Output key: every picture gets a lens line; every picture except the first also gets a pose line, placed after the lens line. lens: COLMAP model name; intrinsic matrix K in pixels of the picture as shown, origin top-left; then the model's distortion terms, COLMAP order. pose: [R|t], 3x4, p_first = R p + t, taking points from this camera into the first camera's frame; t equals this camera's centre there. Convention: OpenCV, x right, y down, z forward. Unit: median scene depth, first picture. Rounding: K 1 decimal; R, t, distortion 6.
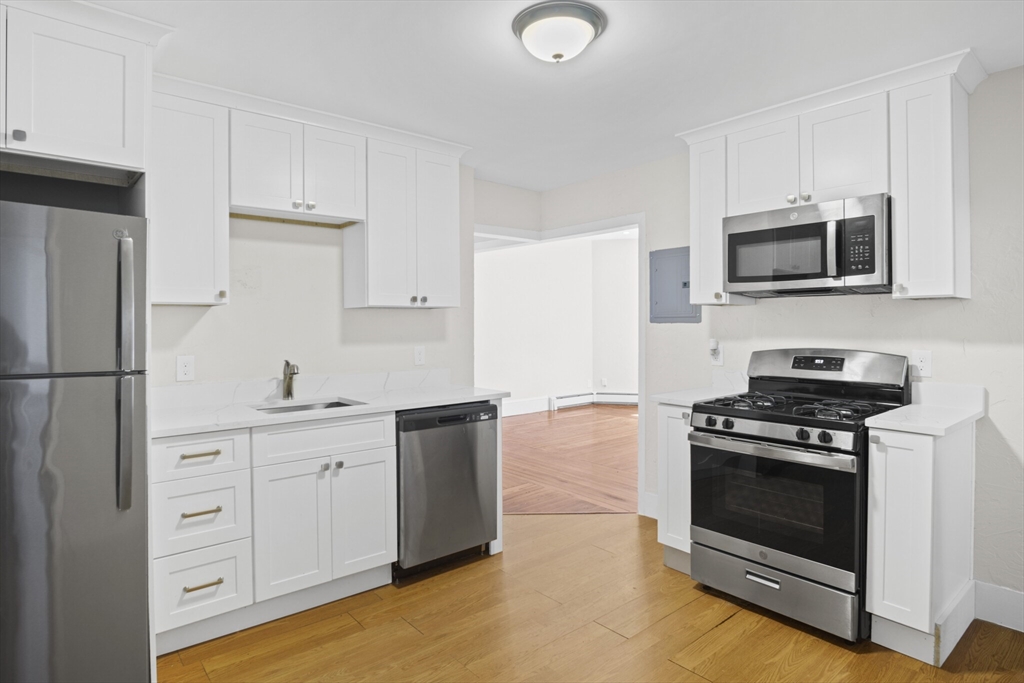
lens RADIAL K [[563.0, 0, 512.0], [0, 563.0, 341.5], [0, 0, 1]] dist [-0.007762, 0.000763]
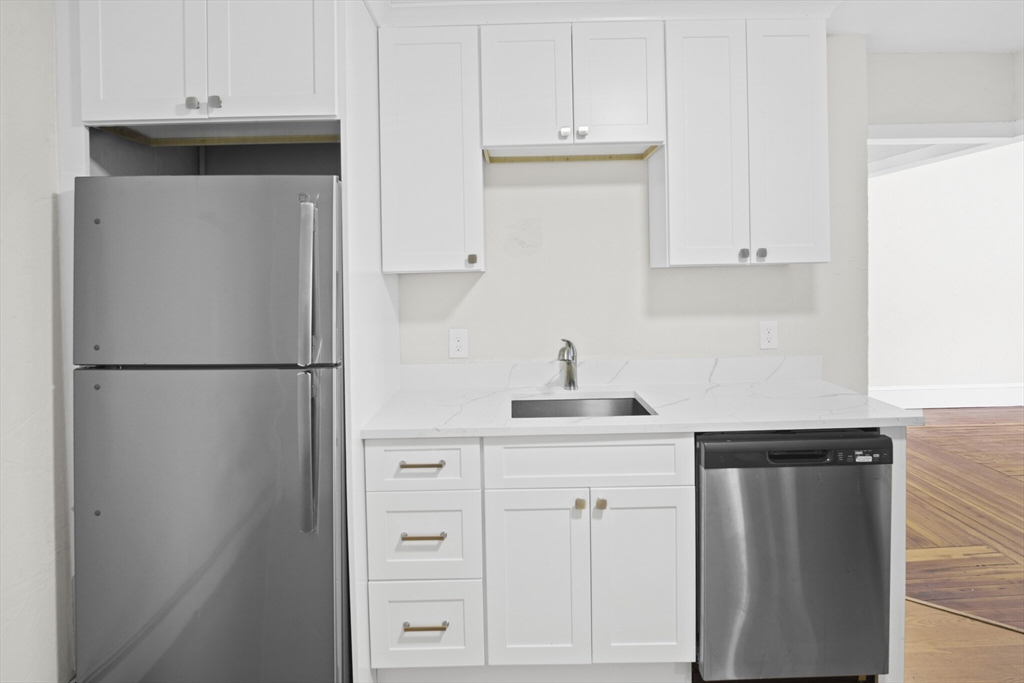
lens RADIAL K [[579.3, 0, 512.2], [0, 579.3, 283.0], [0, 0, 1]] dist [-0.025551, 0.002186]
pose [[0.762573, 0.004881, -0.646884, 0.058610], [-0.004219, 0.999988, 0.002573, -0.047292], [0.646888, 0.000767, 0.762584, 0.365688]]
